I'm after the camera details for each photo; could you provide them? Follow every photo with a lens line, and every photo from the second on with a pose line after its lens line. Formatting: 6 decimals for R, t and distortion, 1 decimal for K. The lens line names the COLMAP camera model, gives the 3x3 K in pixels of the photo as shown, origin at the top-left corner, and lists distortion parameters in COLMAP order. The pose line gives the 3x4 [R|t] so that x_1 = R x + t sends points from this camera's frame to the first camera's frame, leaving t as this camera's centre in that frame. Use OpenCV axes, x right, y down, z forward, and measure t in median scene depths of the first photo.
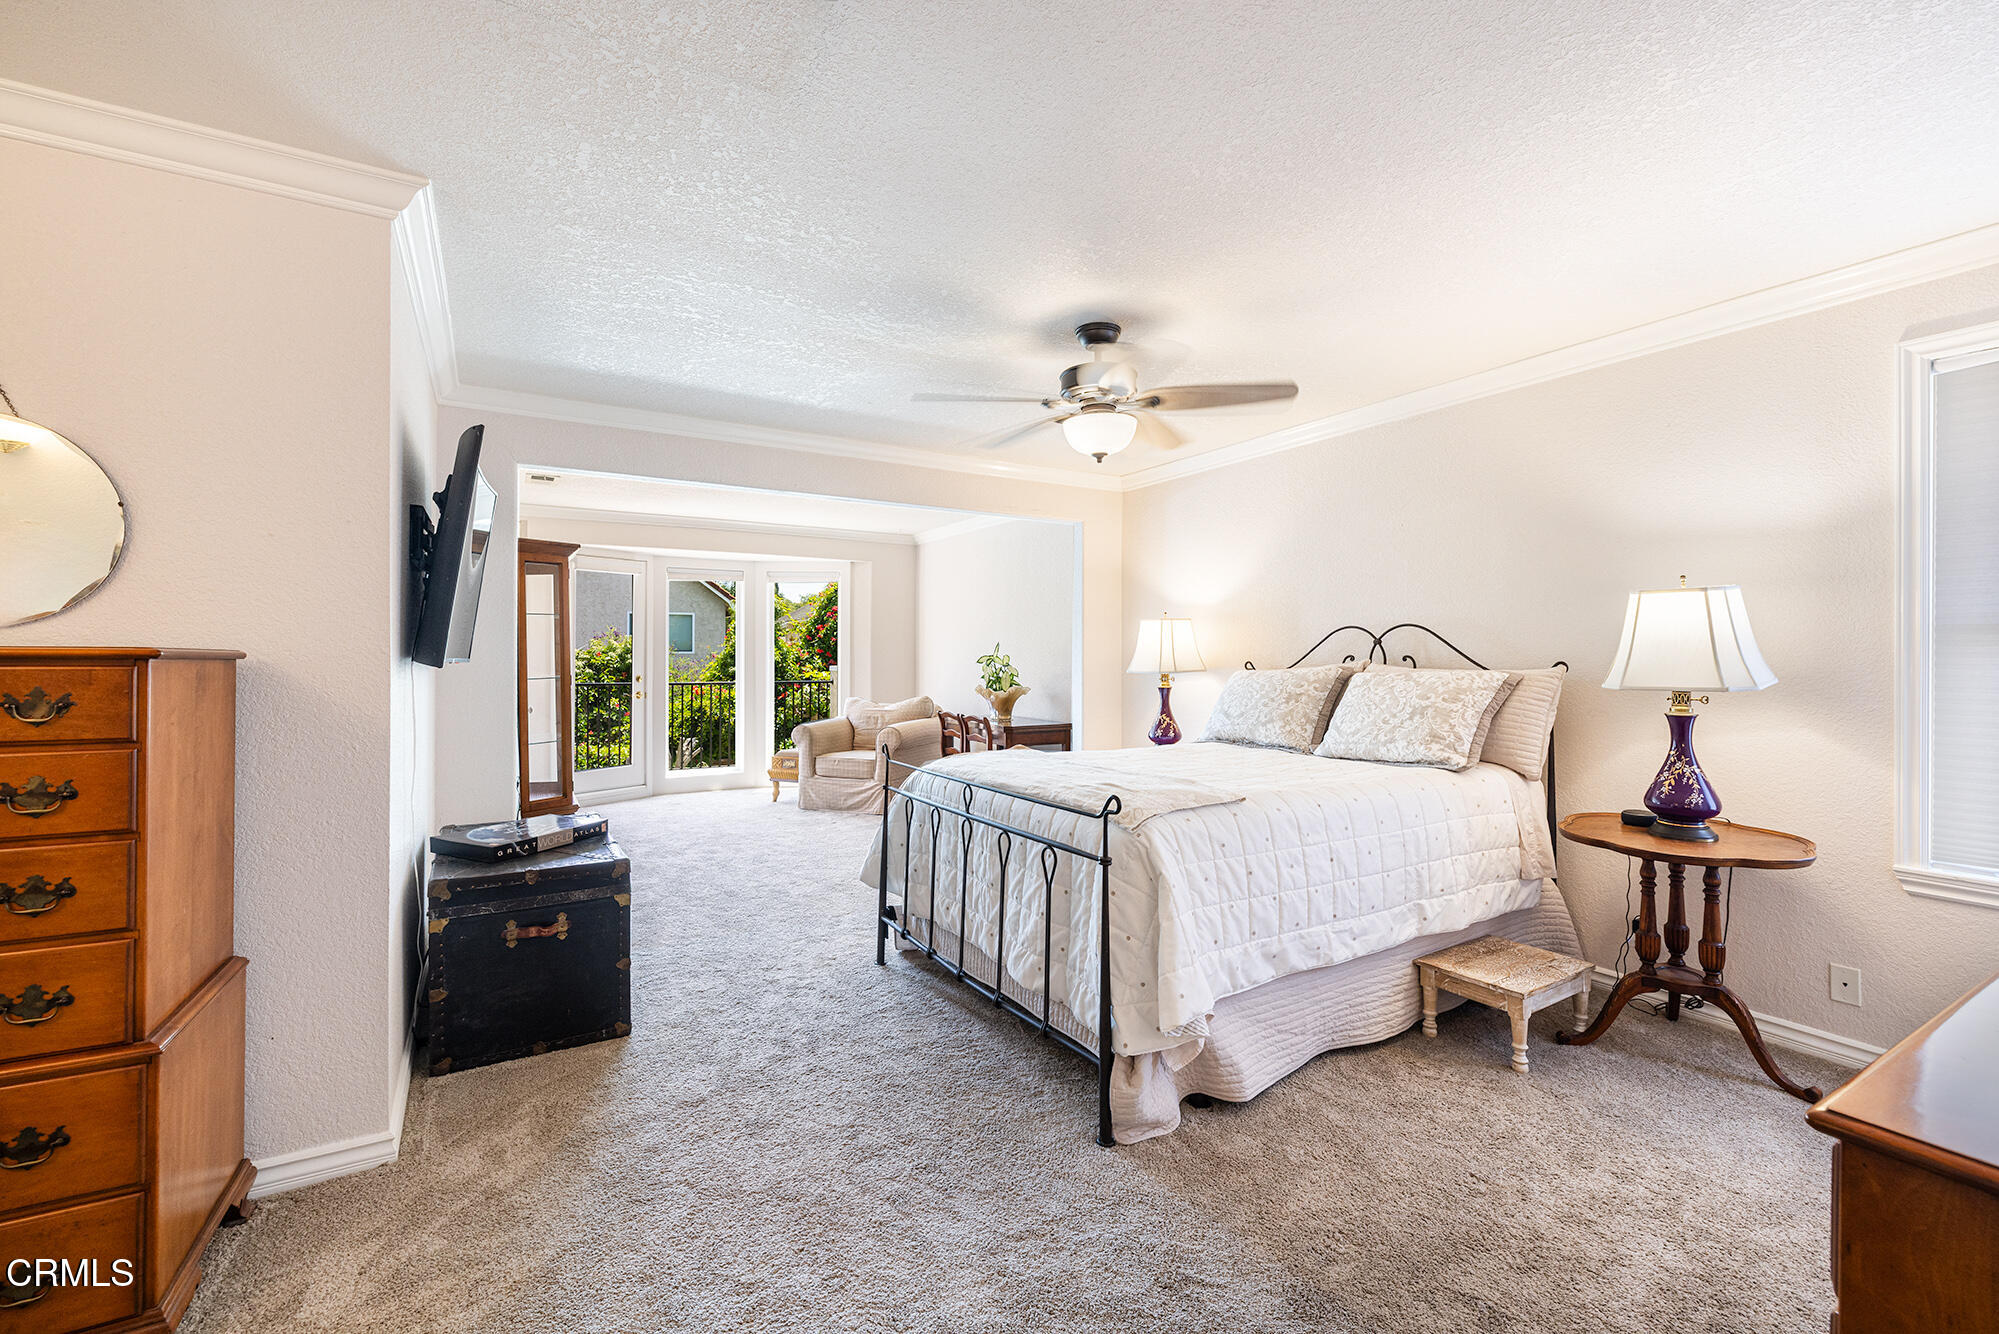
lens RADIAL K [[870.5, 0, 996.7], [0, 870.5, 663.2], [0, 0, 1]] dist [-0.003169, -0.000209]
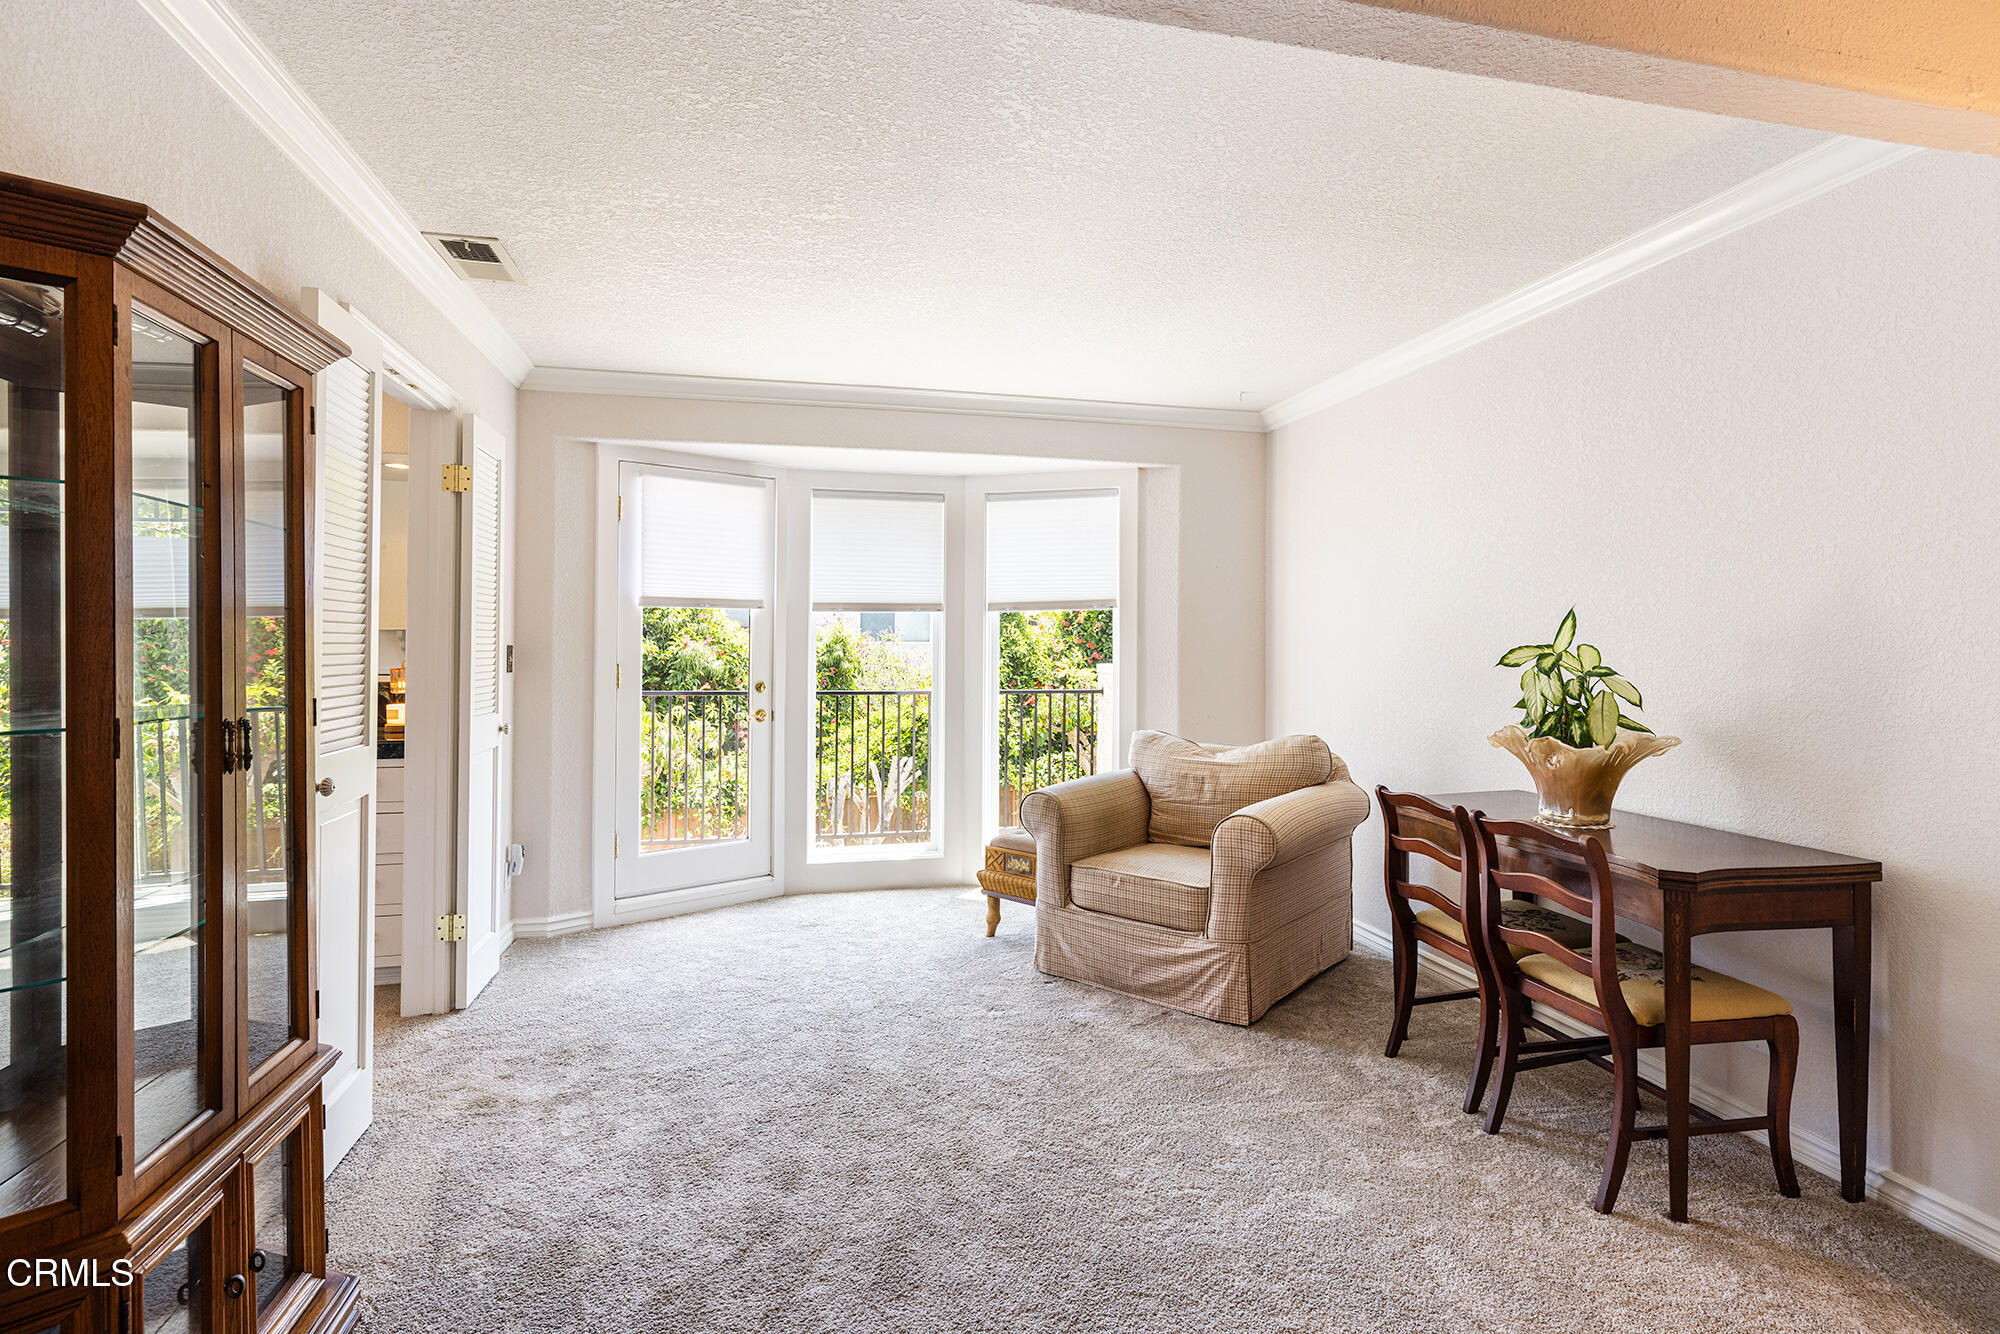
lens RADIAL K [[933.4, 0, 990.0], [0, 933.4, 660.9], [0, 0, 1]] dist [-0.004078, 0.000147]
pose [[0.956641, 0.008553, -0.291145, -0.103716], [-0.007006, 0.999955, 0.006355, -0.002951], [0.291186, -0.004039, 0.956658, 0.503654]]
